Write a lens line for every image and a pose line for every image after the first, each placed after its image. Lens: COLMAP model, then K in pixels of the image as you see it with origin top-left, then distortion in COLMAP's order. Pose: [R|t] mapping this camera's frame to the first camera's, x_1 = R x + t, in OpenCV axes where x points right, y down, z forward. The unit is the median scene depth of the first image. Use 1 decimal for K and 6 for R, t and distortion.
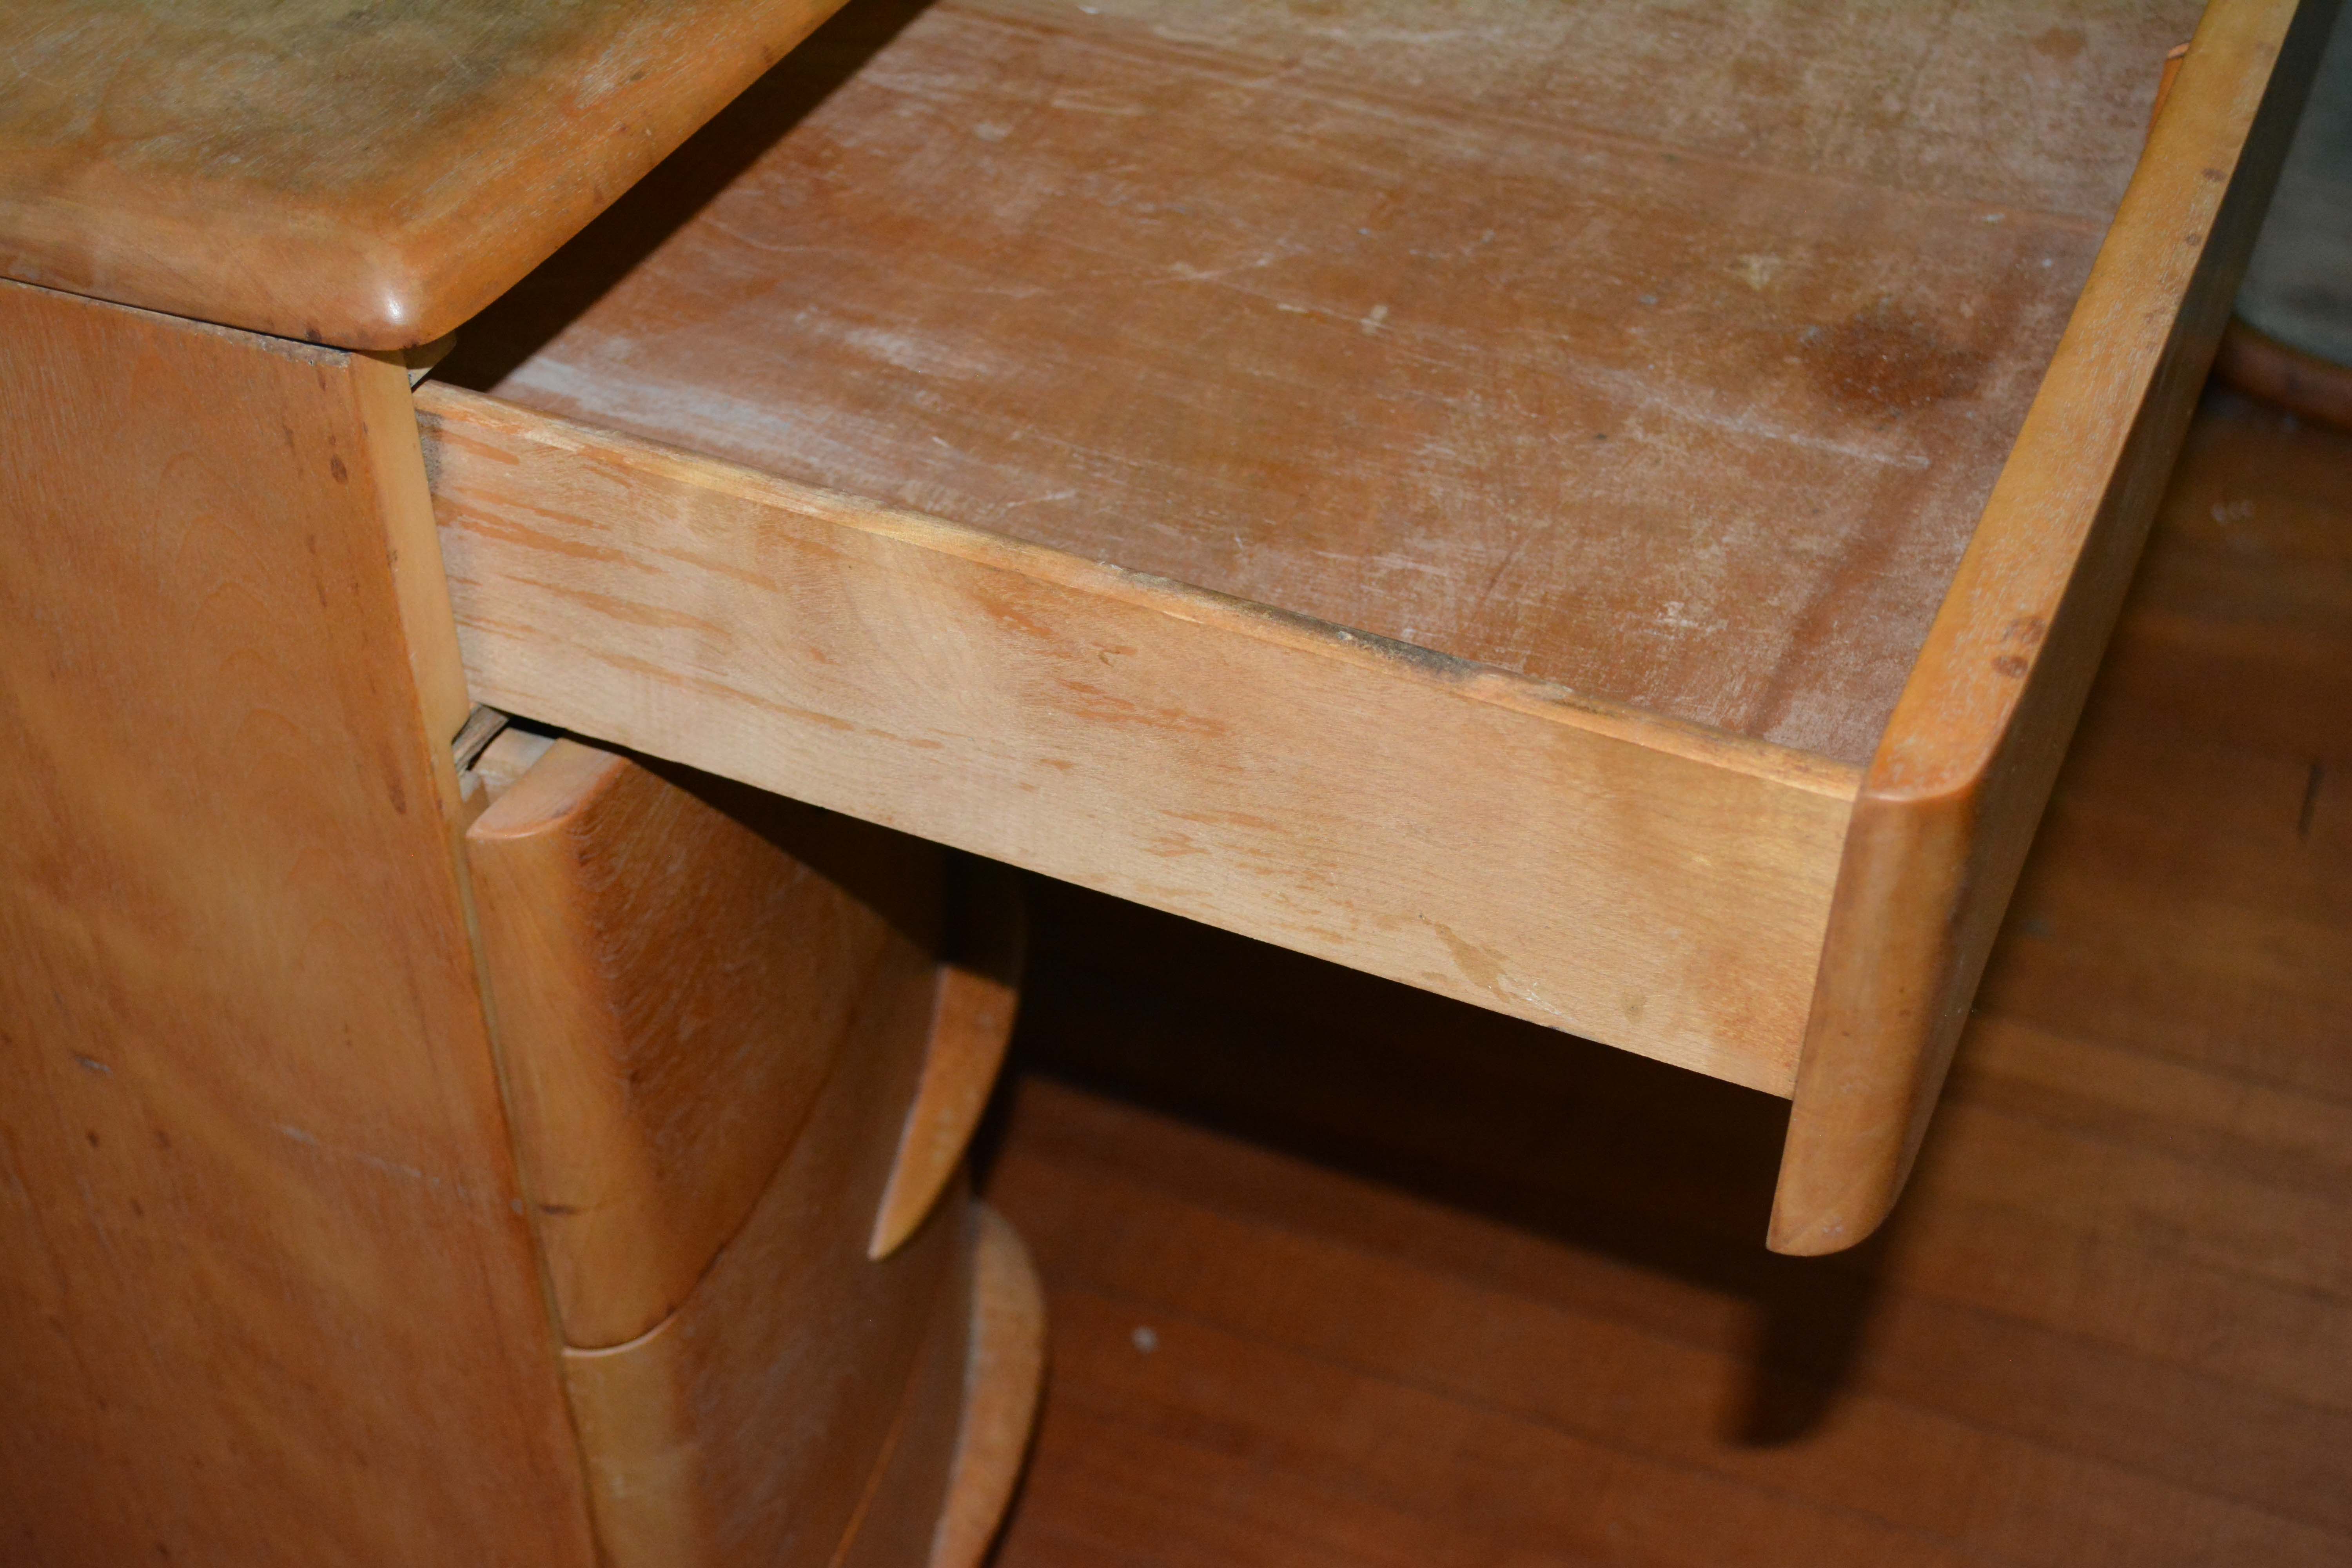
lens RADIAL K [[3193.2, 0, 1151.9], [0, 3193.2, 783.5], [0, 0, 1]] dist [-0.023576, 0.000000]
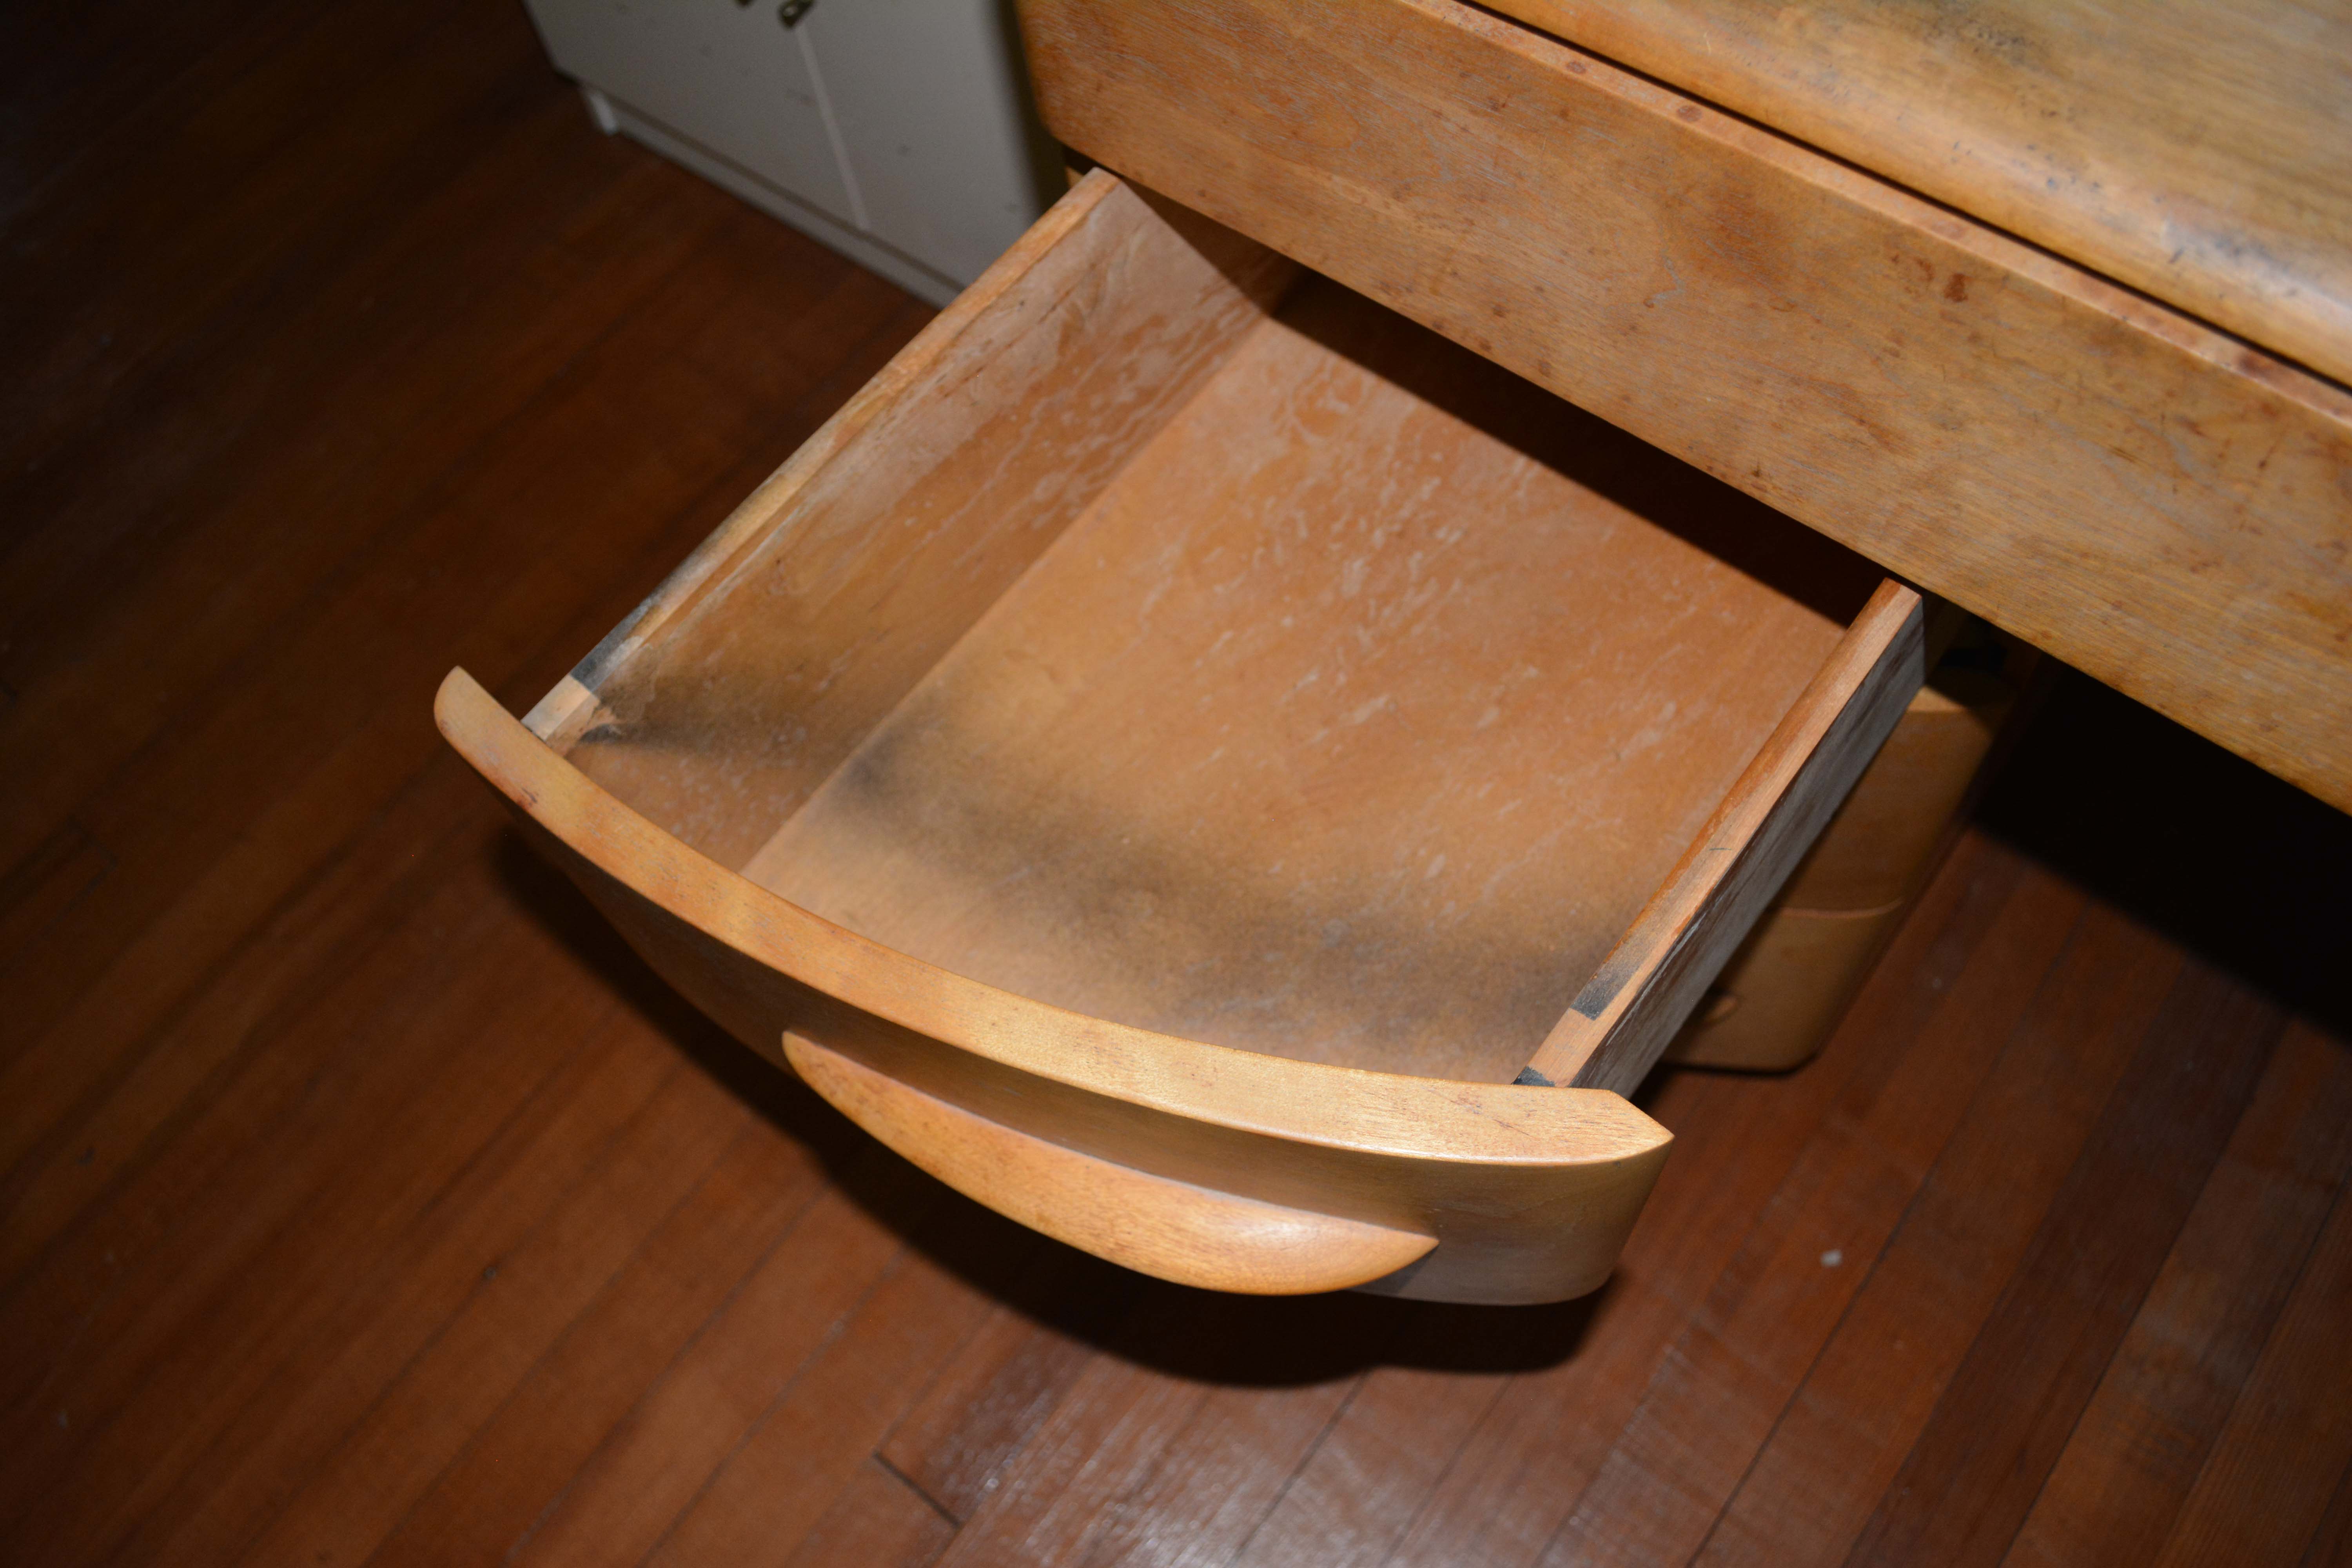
lens RADIAL K [[1832.9, 0, 1182.7], [0, 1832.9, 805.9], [0, 0, 1]] dist [-0.078879, 0.013205]
pose [[-0.262330, 0.862622, -0.432511, 0.448097], [-0.525849, 0.248023, 0.813614, -0.651120], [0.809114, 0.440871, 0.388545, 0.847102]]
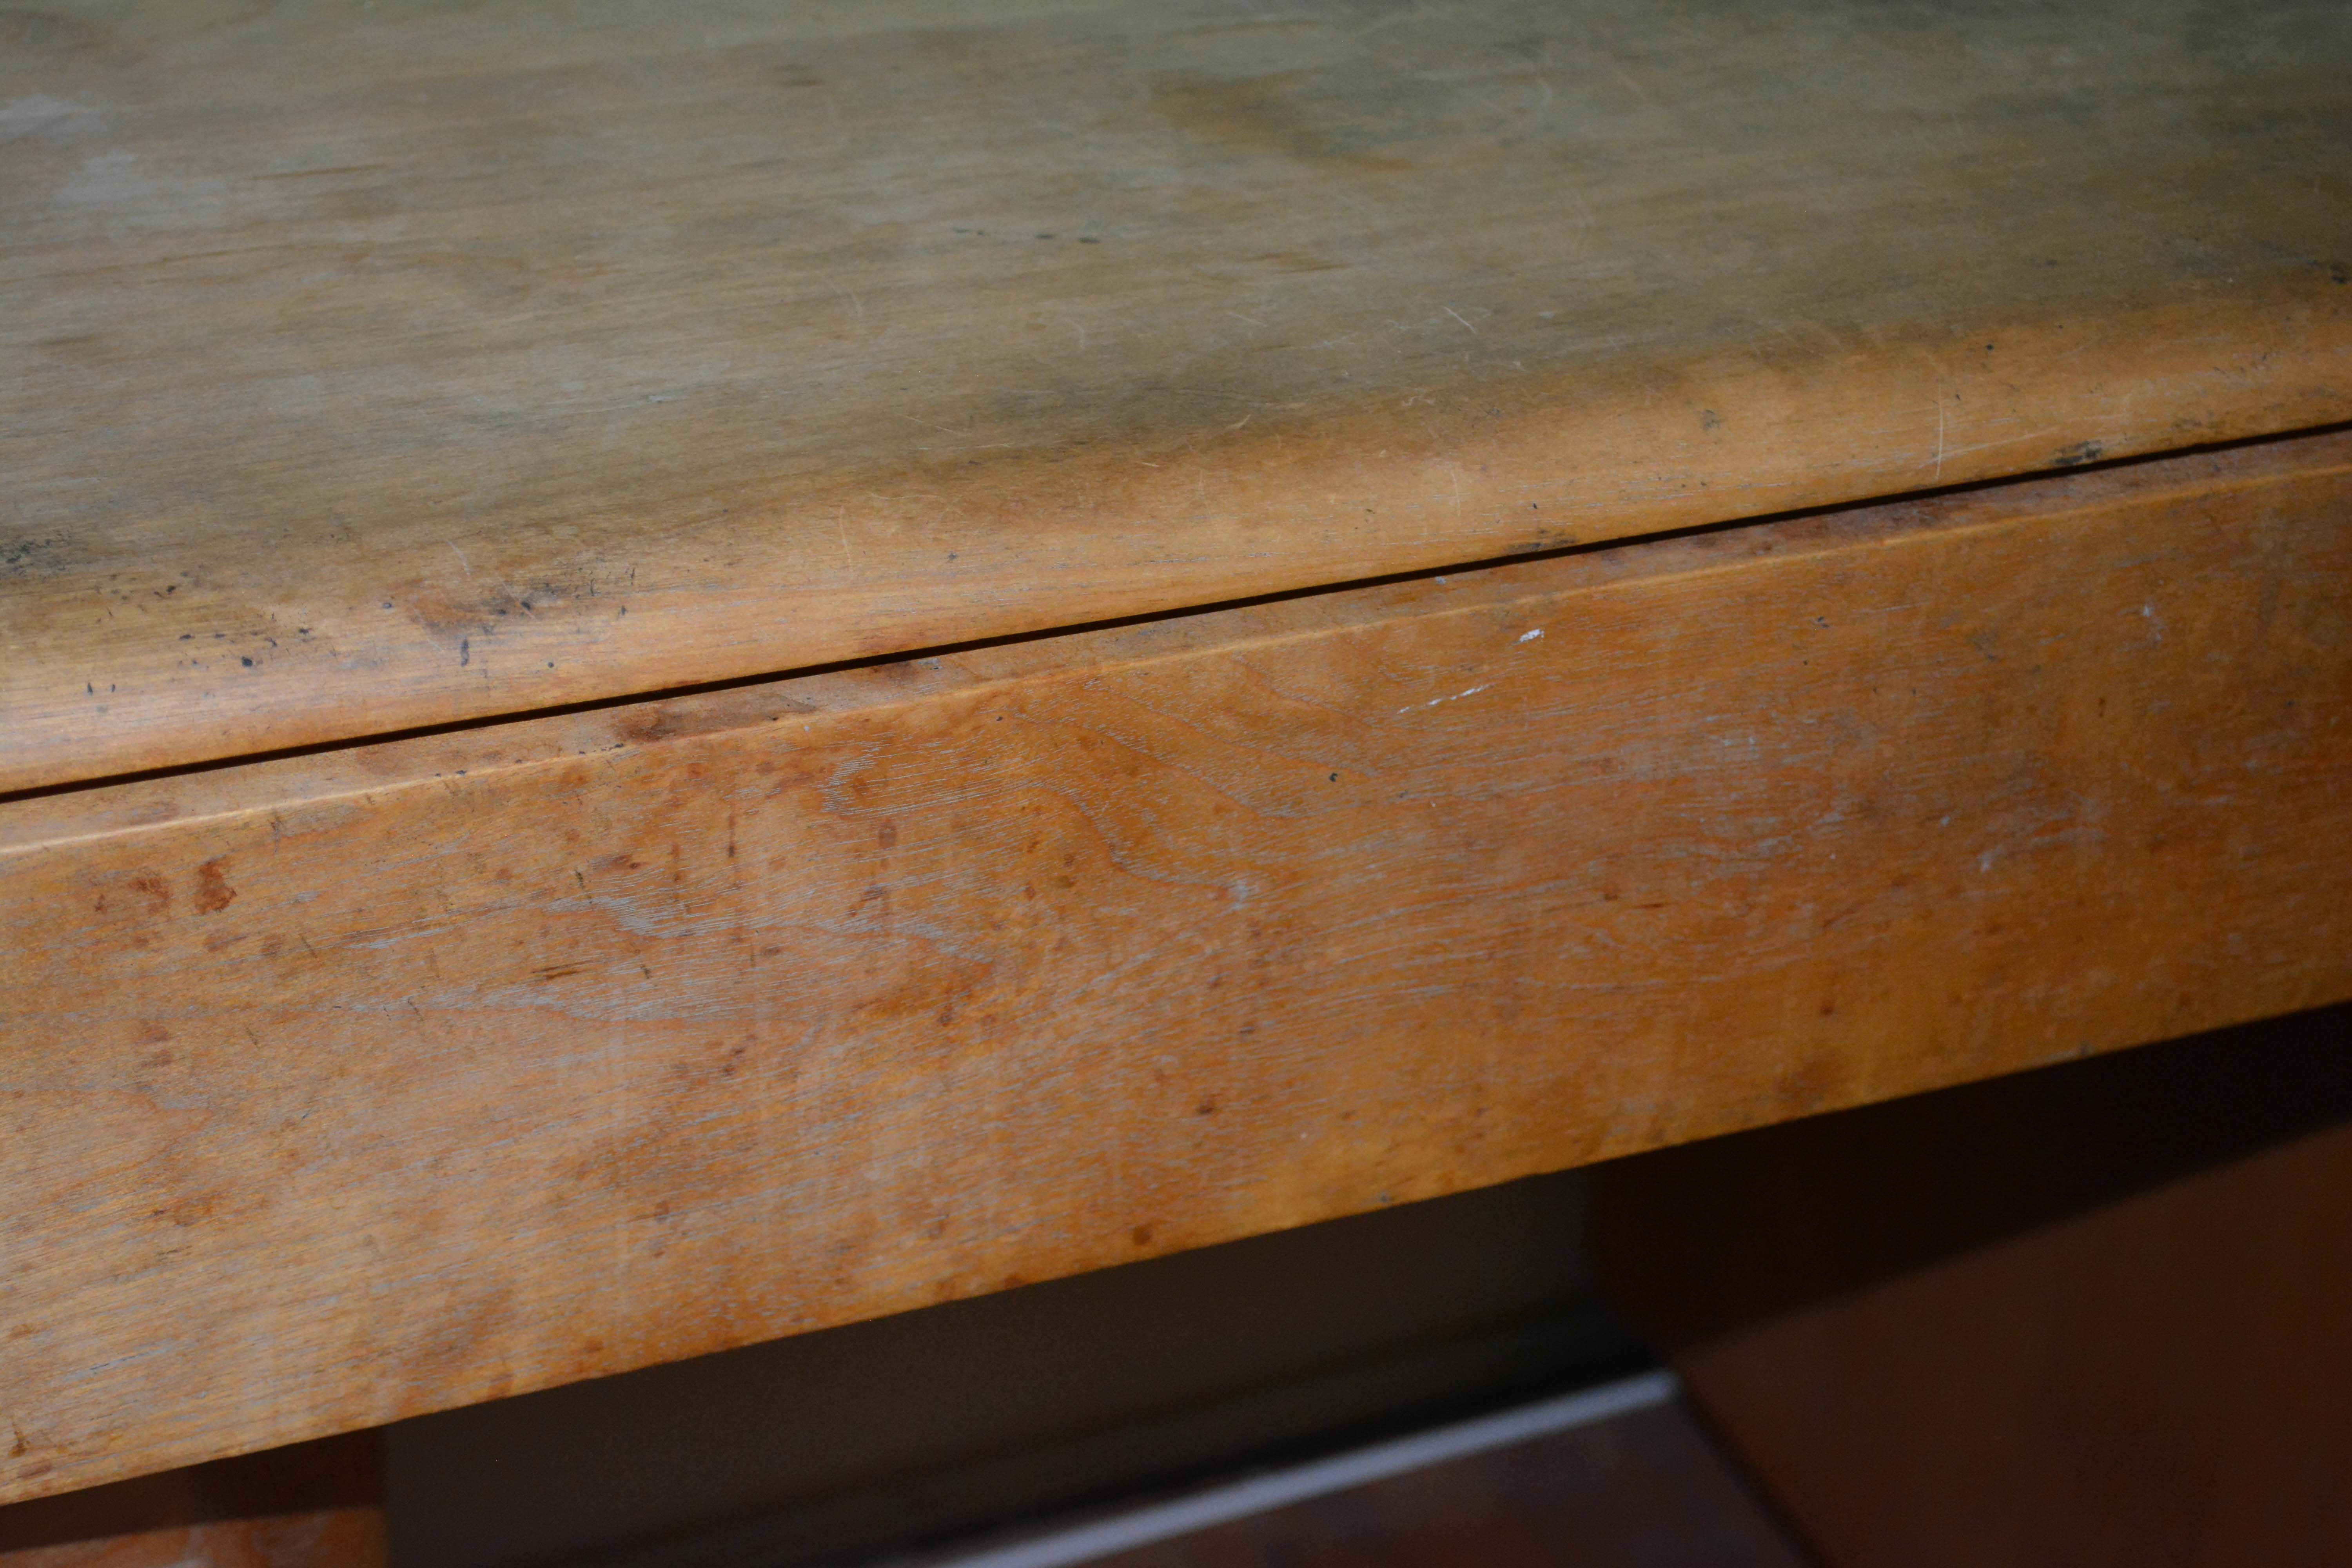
lens RADIAL K [[4352.6, 0, 1175.5], [0, 4352.6, 787.5], [0, 0, 1]] dist [0.015378, 0.000000]
pose [[0.728800, 0.391057, -0.562071, 0.605063], [-0.476162, 0.879340, -0.005612, -0.456095], [0.492057, 0.271727, 0.827070, 0.574466]]
